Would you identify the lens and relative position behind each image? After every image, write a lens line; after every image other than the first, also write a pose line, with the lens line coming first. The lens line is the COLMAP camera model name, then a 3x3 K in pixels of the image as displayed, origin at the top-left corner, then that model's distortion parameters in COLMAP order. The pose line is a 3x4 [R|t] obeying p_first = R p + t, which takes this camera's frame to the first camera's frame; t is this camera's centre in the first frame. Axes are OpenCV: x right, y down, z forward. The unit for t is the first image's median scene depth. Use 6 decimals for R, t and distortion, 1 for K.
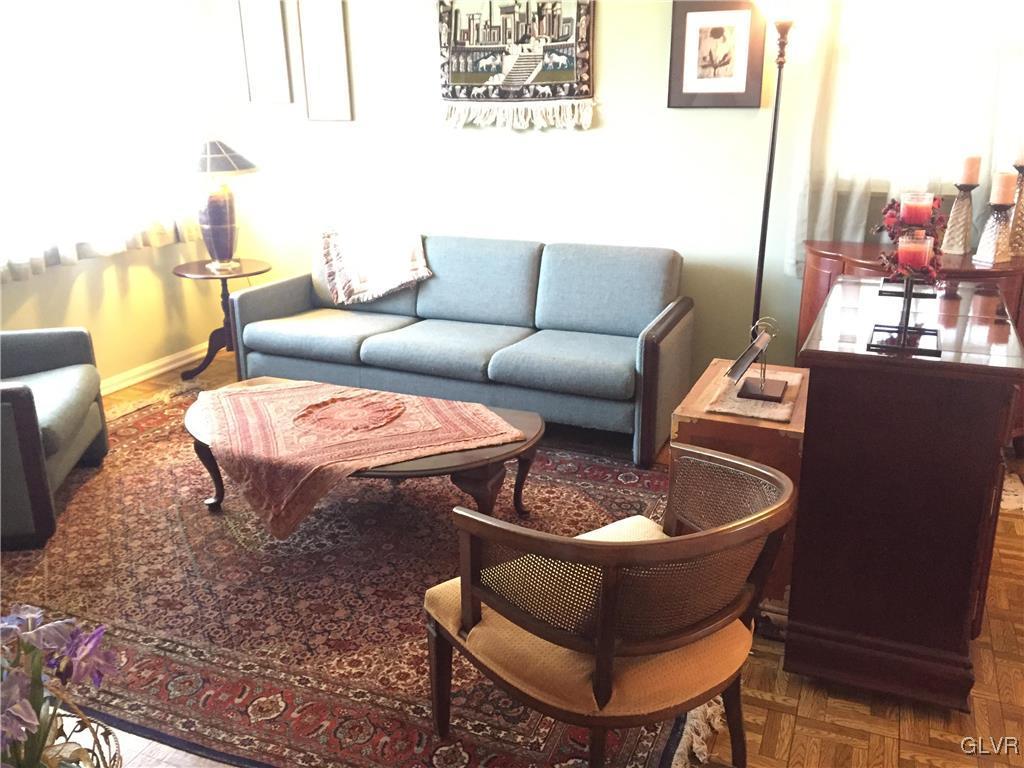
lens RADIAL K [[879.6, 0, 512.0], [0, 879.6, 384.0], [0, 0, 1]] dist [0.088175, -0.140576]
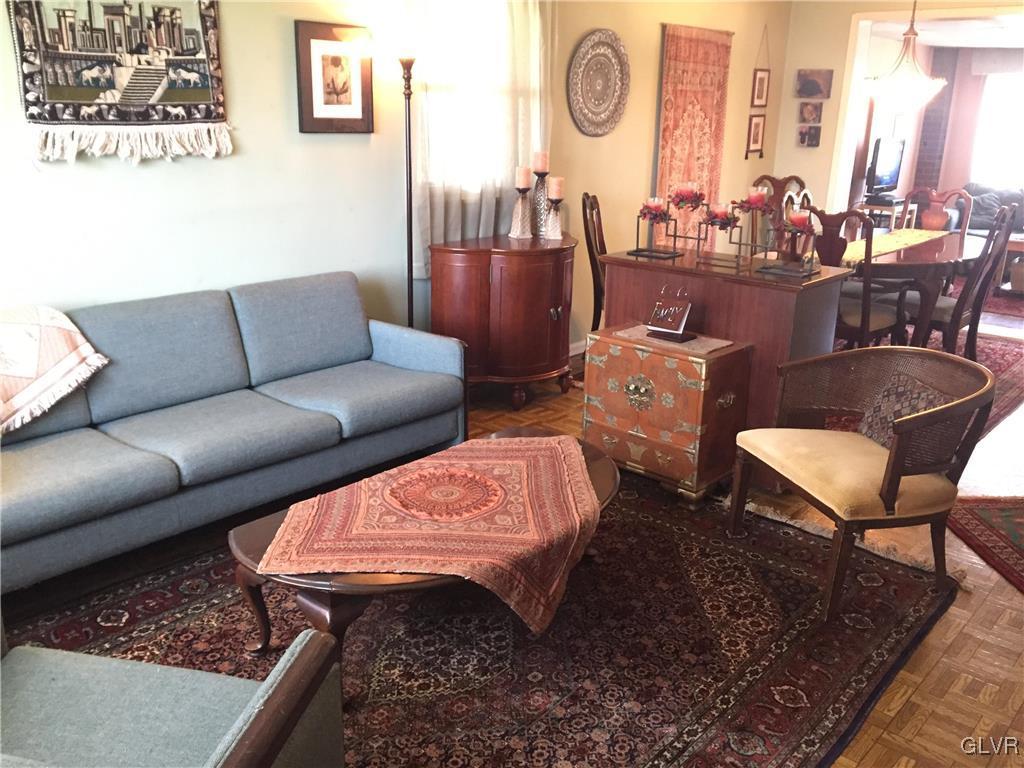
lens RADIAL K [[879.6, 0, 512.0], [0, 879.6, 384.0], [0, 0, 1]] dist [0.088175, -0.140576]
pose [[0.334309, -0.267140, 0.903811, -0.683886], [0.277995, 0.944271, 0.176272, -0.150070], [-0.900531, 0.192326, 0.389941, 0.440052]]
